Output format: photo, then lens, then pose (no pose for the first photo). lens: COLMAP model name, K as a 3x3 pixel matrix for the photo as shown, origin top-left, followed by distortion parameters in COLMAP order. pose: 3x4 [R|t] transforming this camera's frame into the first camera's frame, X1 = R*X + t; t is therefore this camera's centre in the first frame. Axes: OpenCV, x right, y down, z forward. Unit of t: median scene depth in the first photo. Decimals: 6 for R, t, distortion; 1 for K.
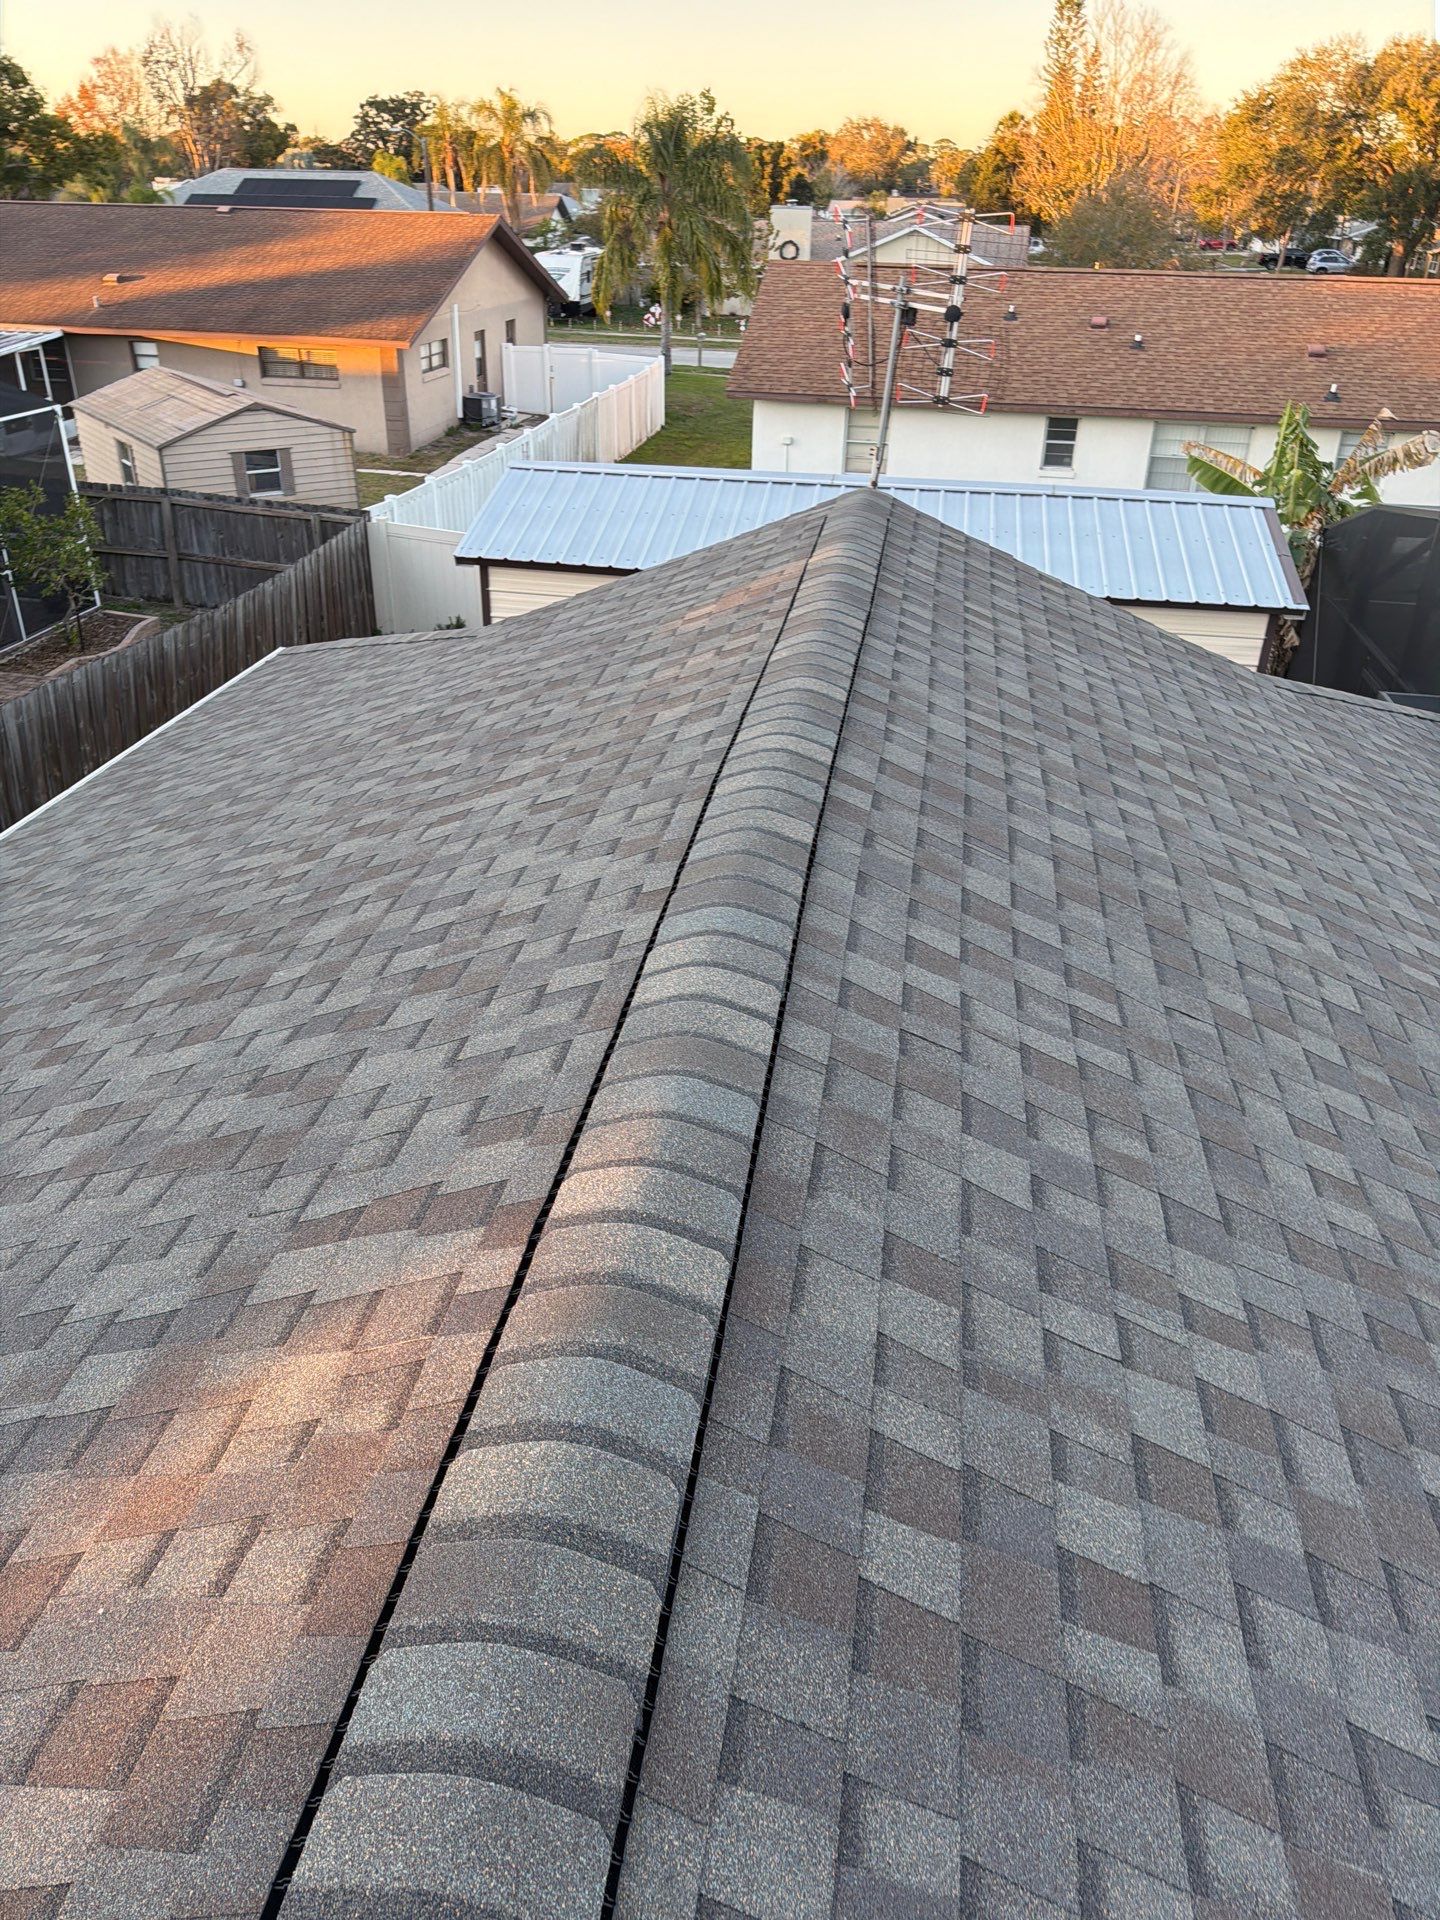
lens RADIAL K [[1432.0, 0, 720.0], [0, 1432.0, 960.0], [0, 0, 1]] dist [0.023005, -0.014957]
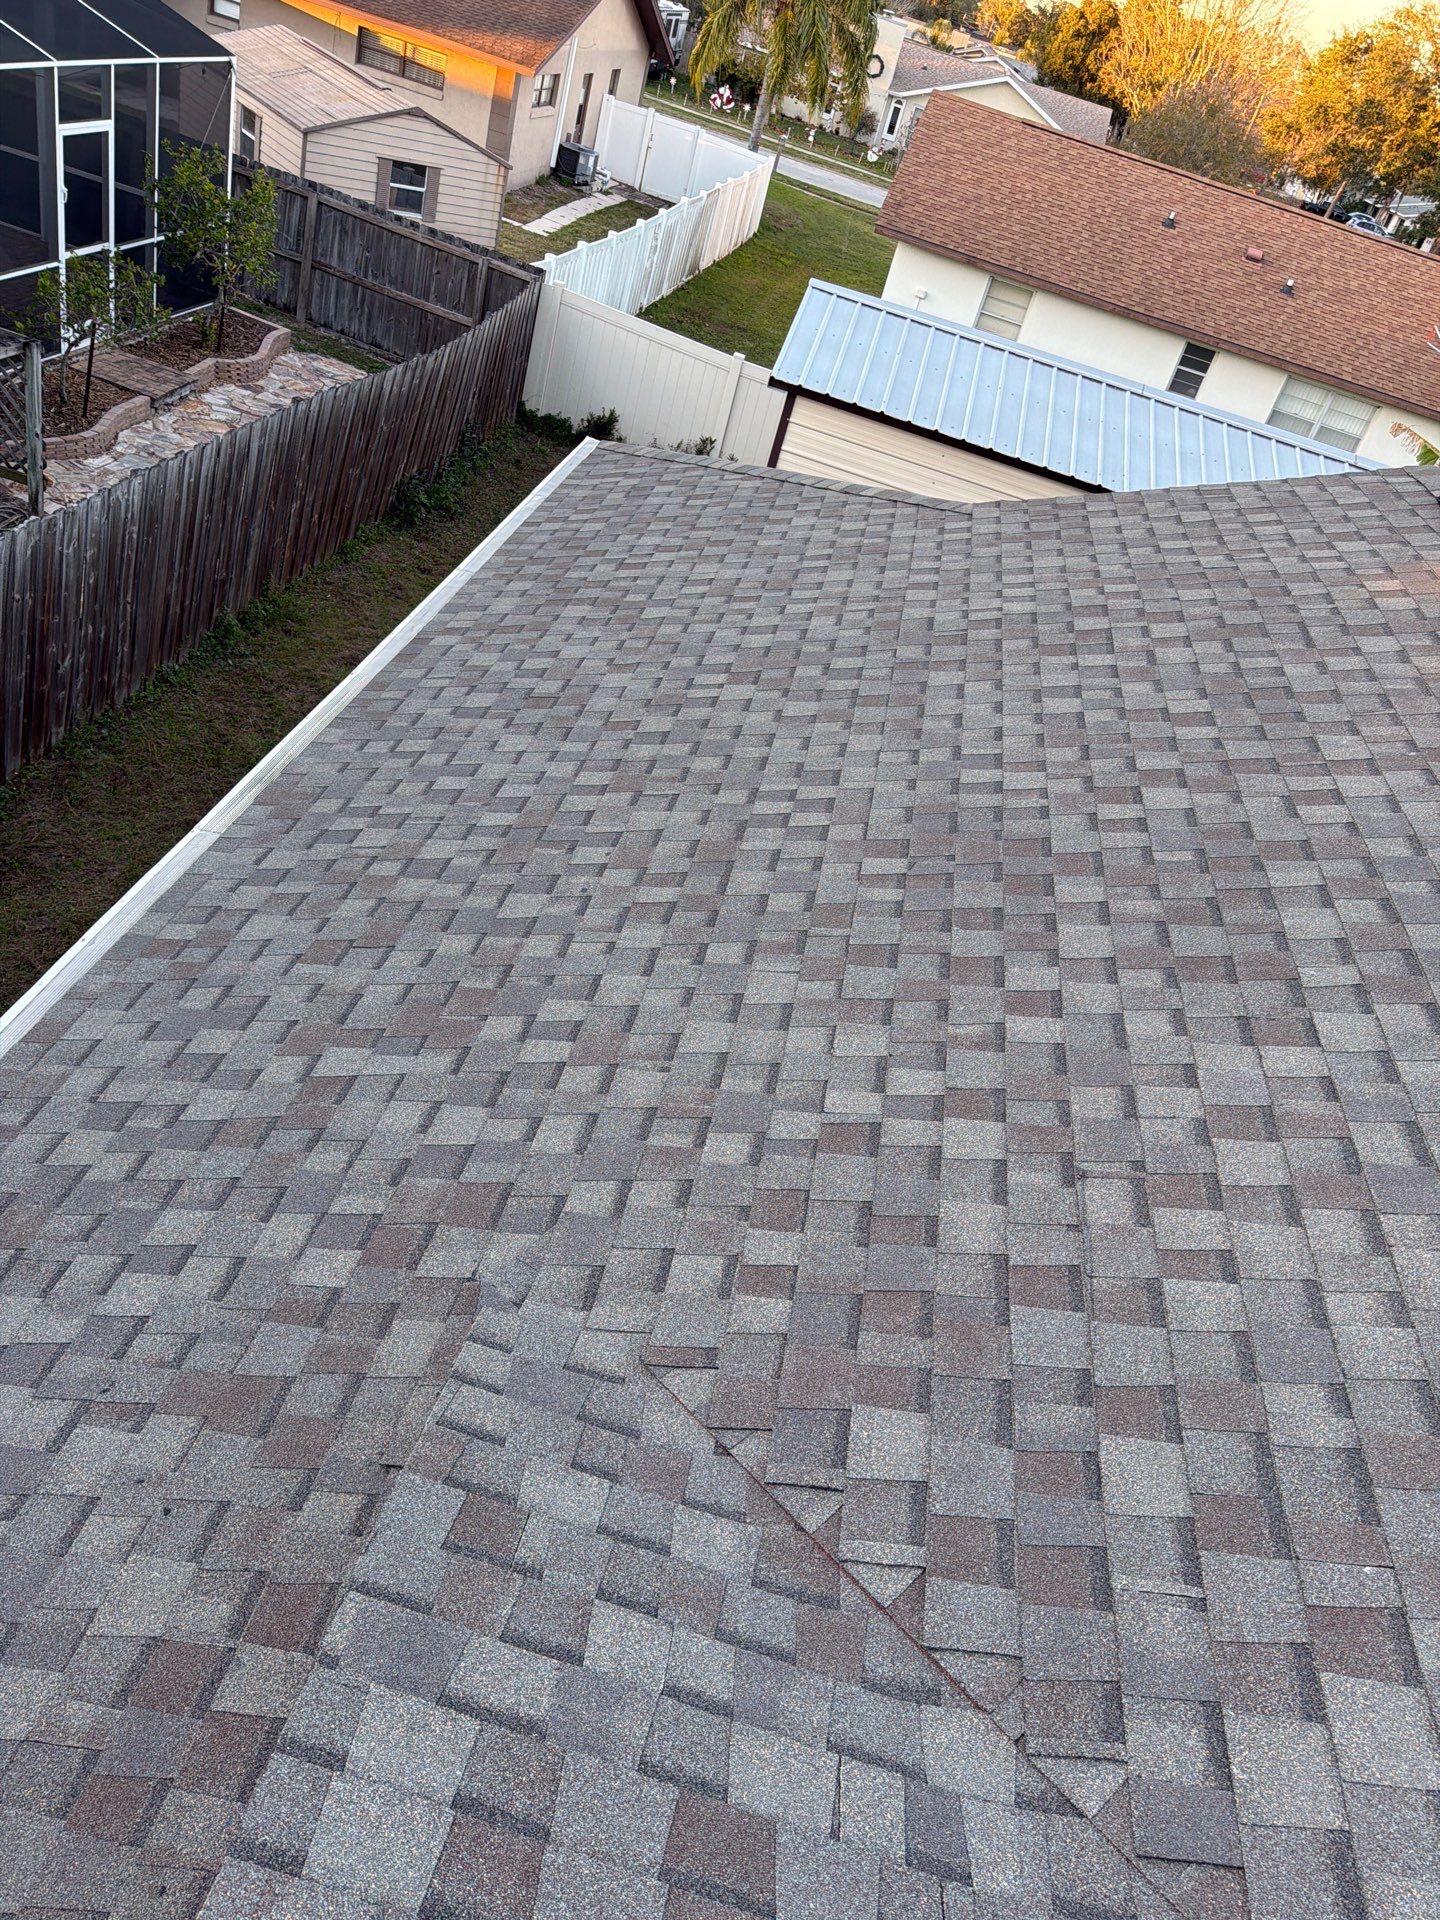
lens RADIAL K [[1451.6, 0, 720.0], [0, 1451.6, 960.0], [0, 0, 1]] dist [0.001794, 0.010103]
pose [[0.970007, 0.197438, 0.141790, -0.127311], [-0.212212, 0.972312, 0.097857, -0.001676], [-0.118544, -0.125012, 0.985048, 0.019937]]
